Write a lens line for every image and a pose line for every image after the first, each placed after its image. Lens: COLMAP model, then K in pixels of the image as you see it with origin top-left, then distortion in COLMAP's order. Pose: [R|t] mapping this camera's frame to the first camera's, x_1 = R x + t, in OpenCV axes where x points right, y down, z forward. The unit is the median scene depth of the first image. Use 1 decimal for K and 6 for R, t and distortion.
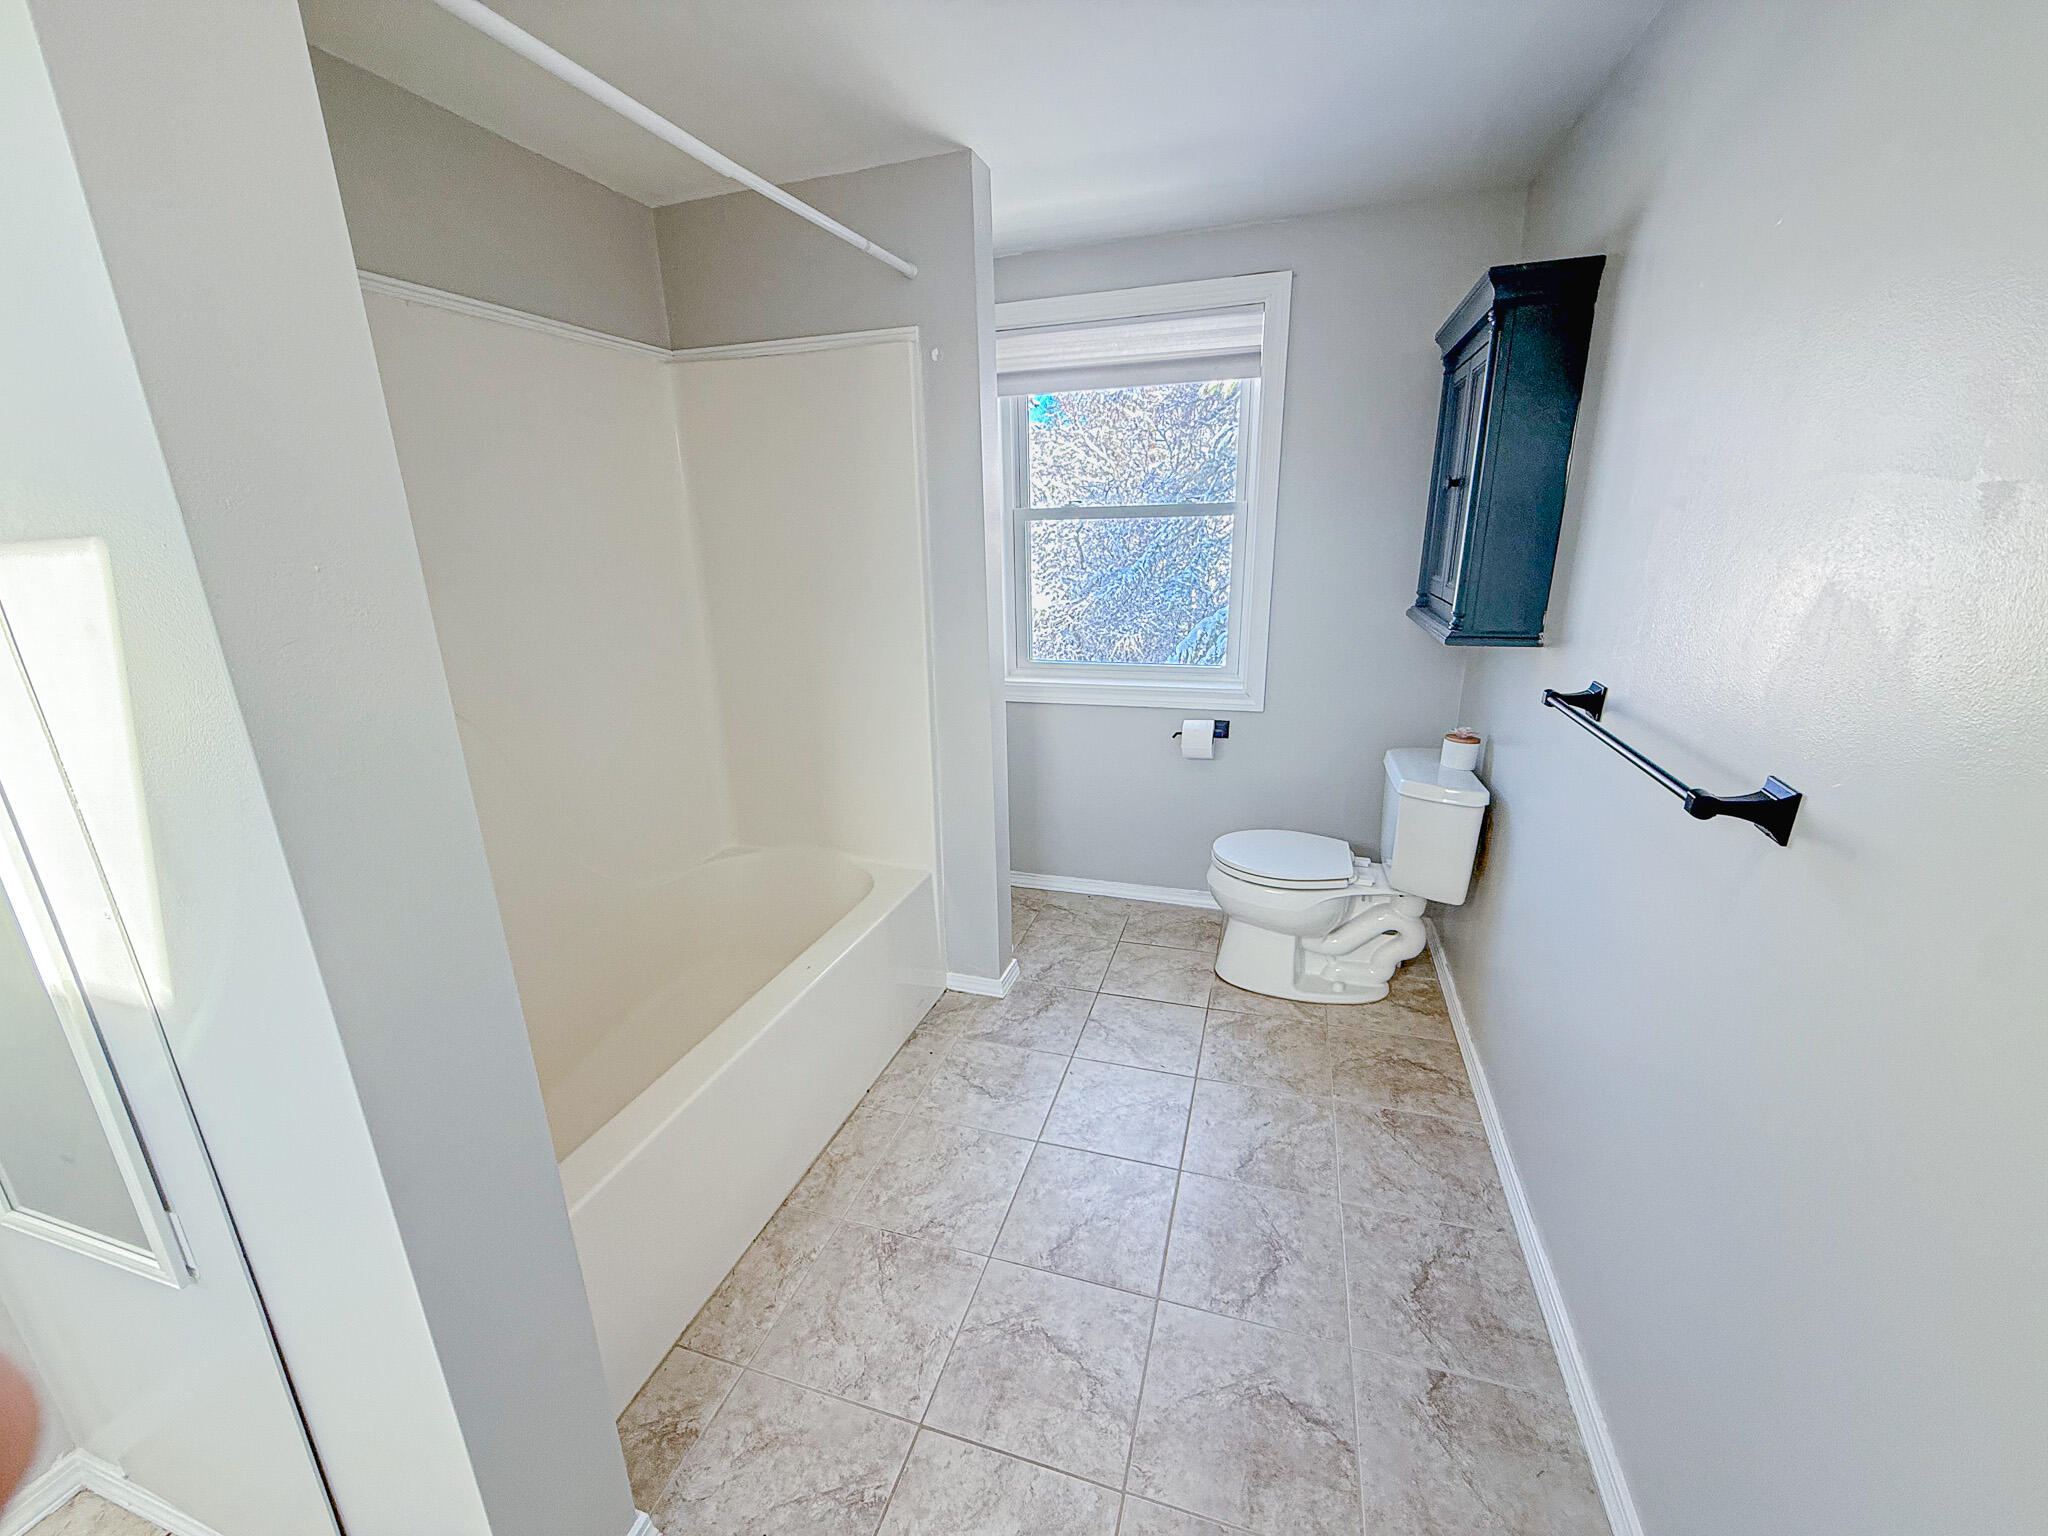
lens RADIAL K [[819.0, 0, 1021.2], [0, 819.0, 763.1], [0, 0, 1]] dist [0.002421, 0.000673]
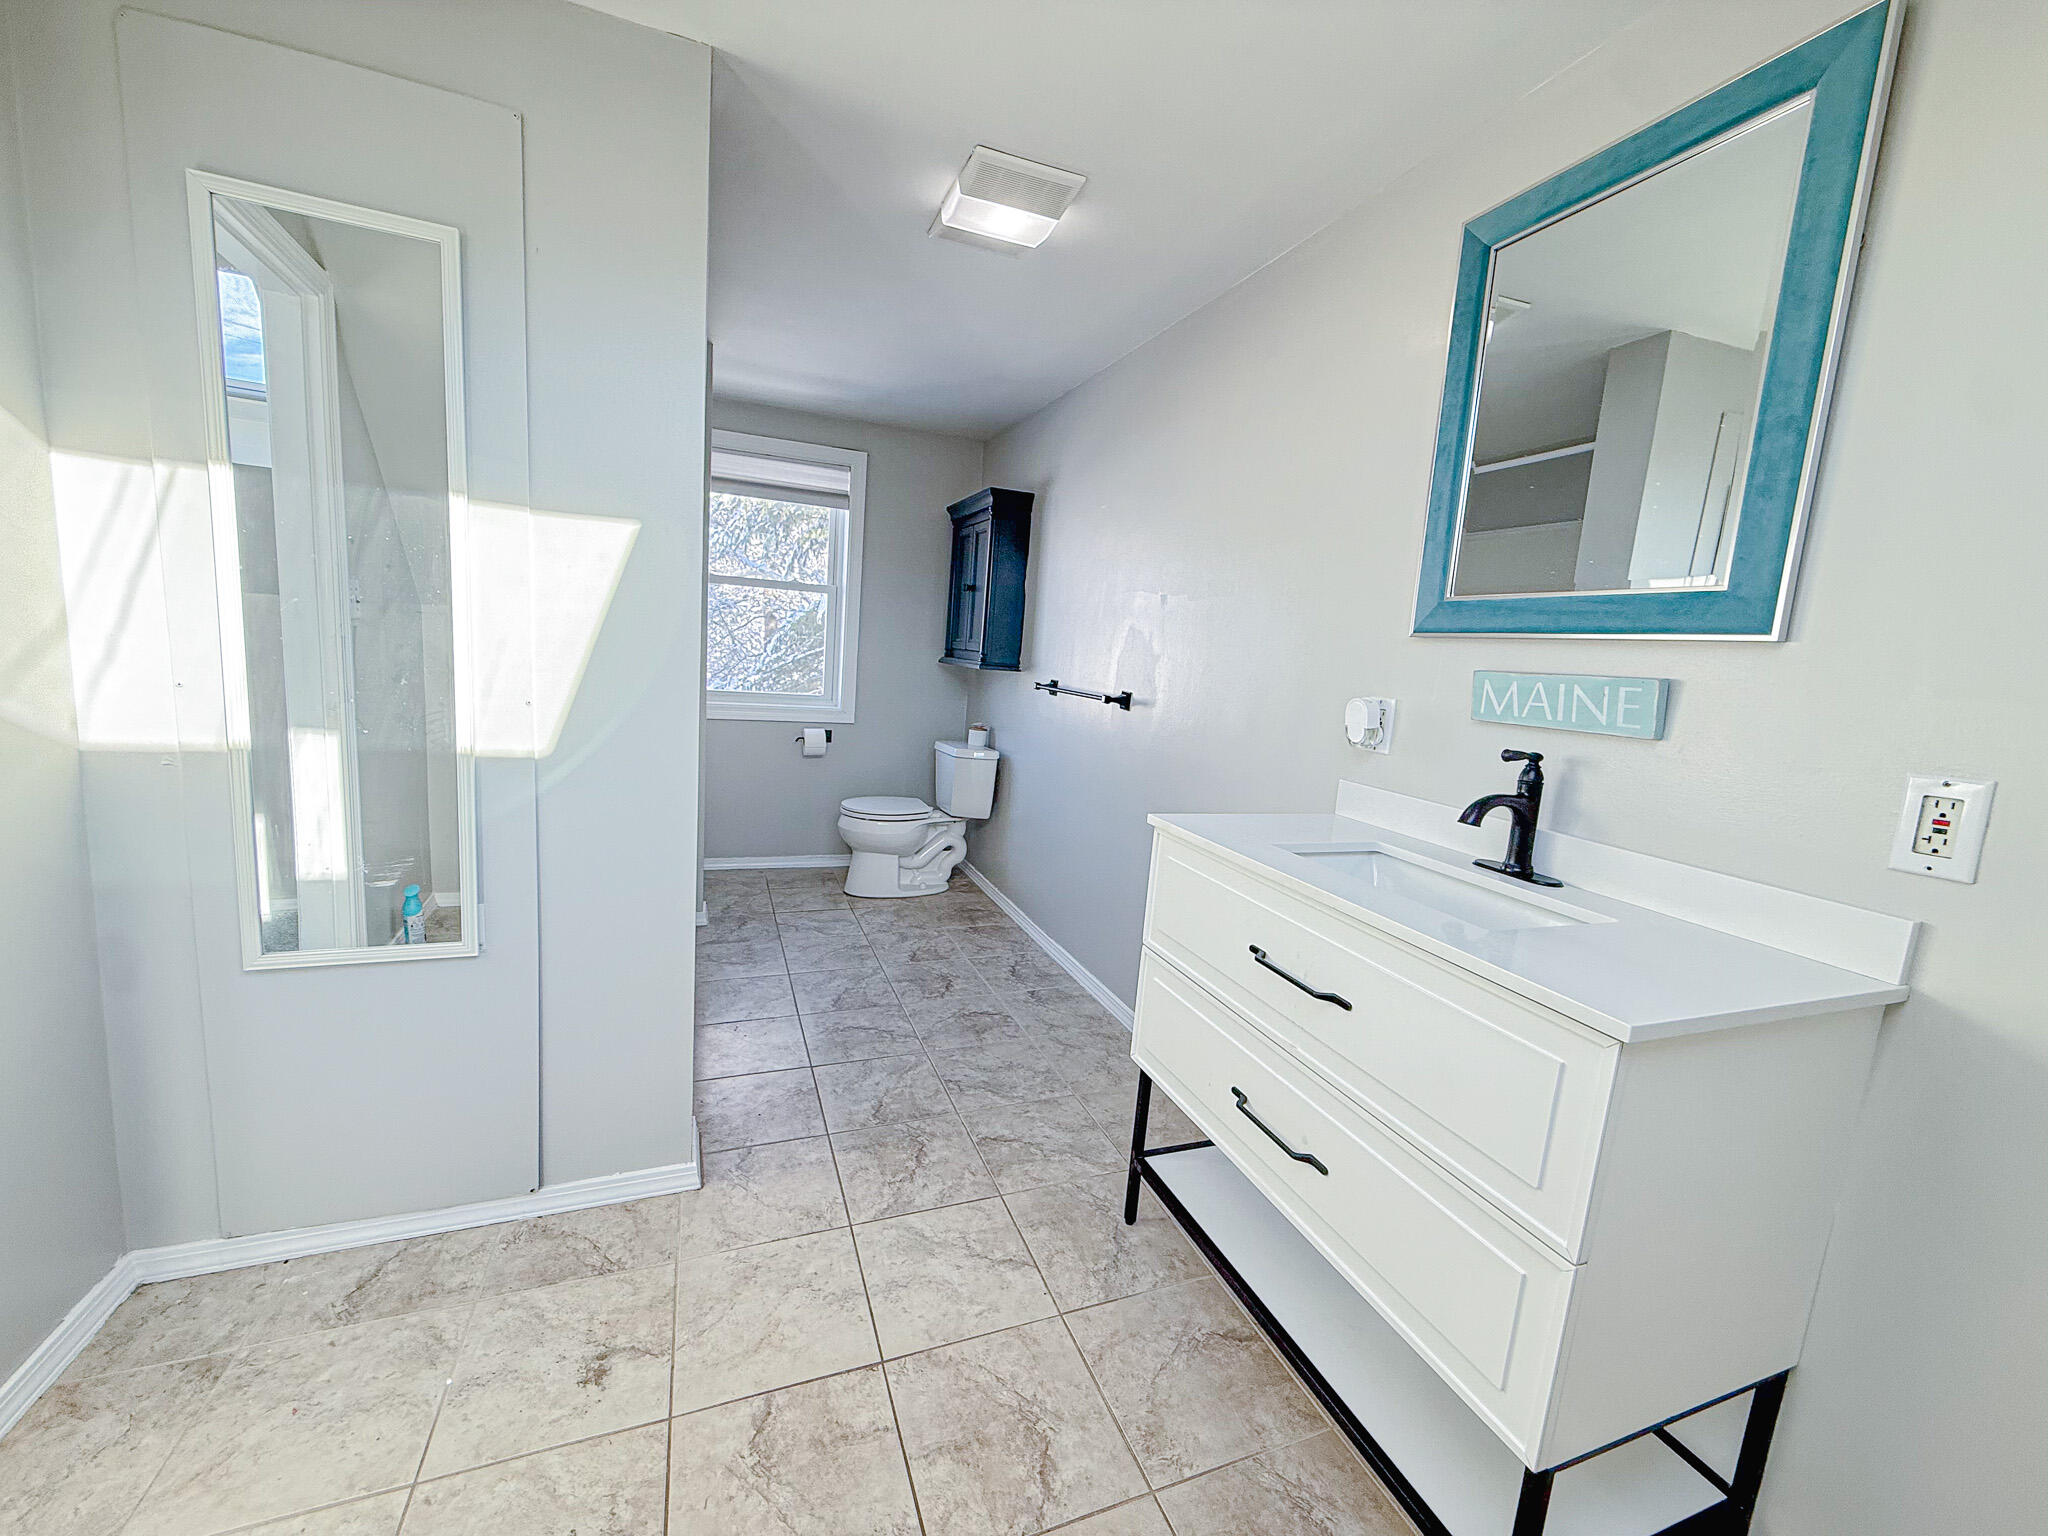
lens RADIAL K [[819.0, 0, 1017.0], [0, 819.0, 765.2], [0, 0, 1]] dist [0.002421, 0.000673]
pose [[0.779200, -0.013691, 0.626625, -0.496639], [0.088194, 0.992209, -0.087990, 0.205978], [-0.620539, 0.123827, 0.774337, -0.406499]]
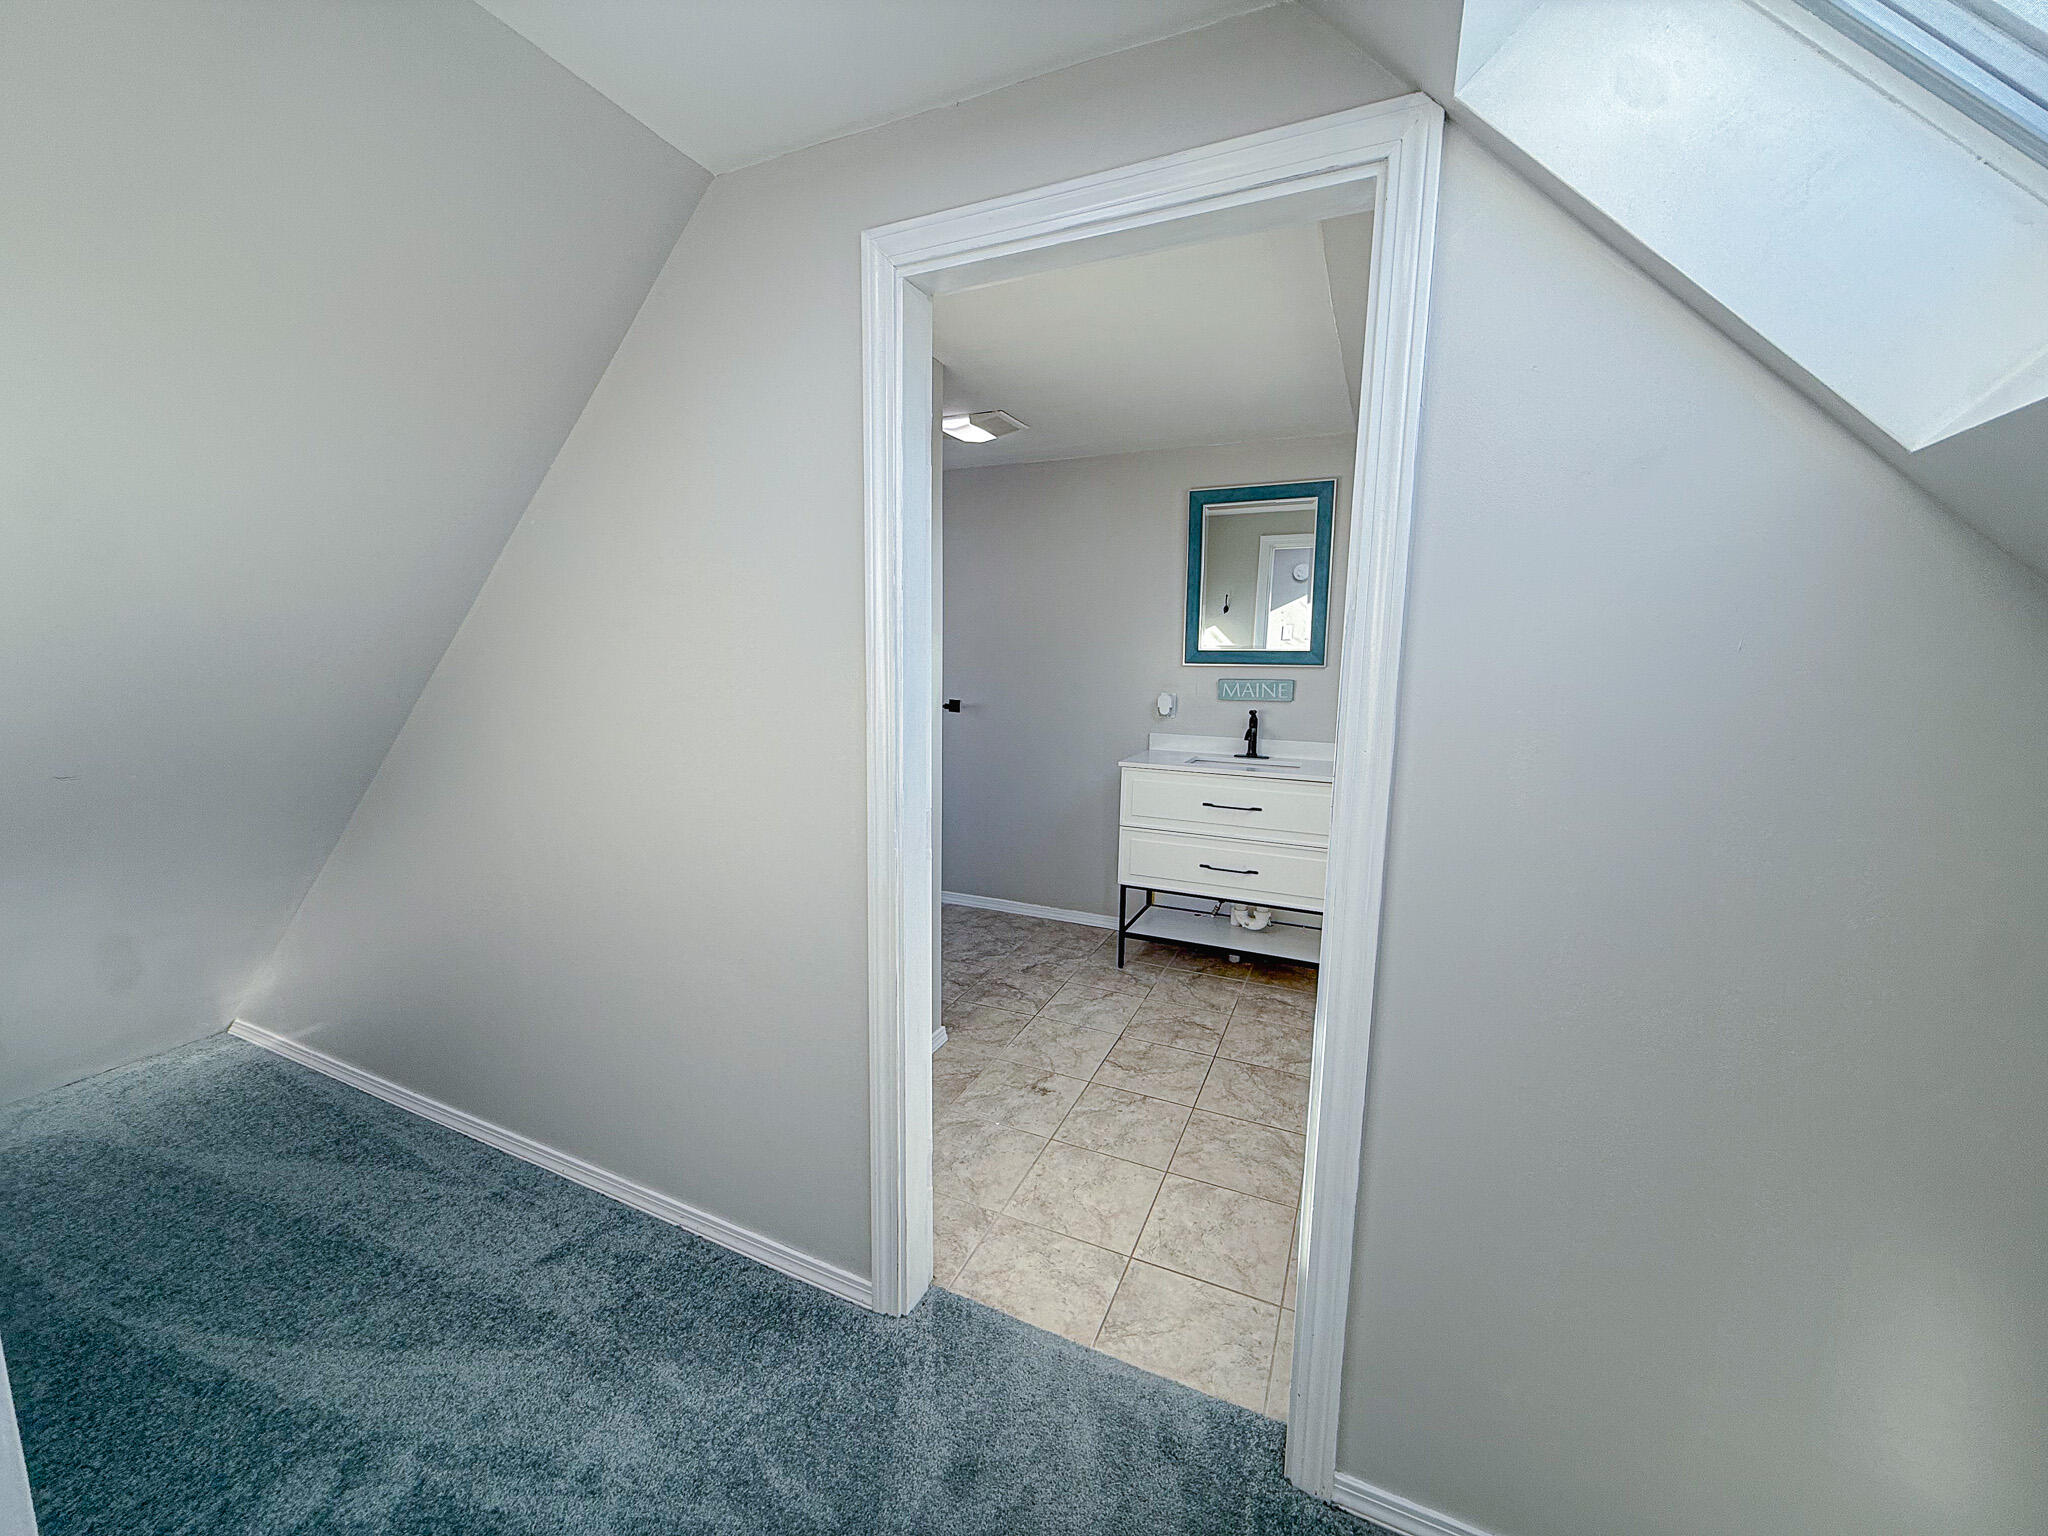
lens RADIAL K [[819.0, 0, 1016.1], [0, 819.0, 768.3], [0, 0, 1]] dist [0.002421, 0.000673]
pose [[0.107064, -0.122066, 0.986731, -1.416222], [0.263415, 0.960453, 0.090234, 0.028106], [-0.958723, 0.250258, 0.134984, 0.060461]]
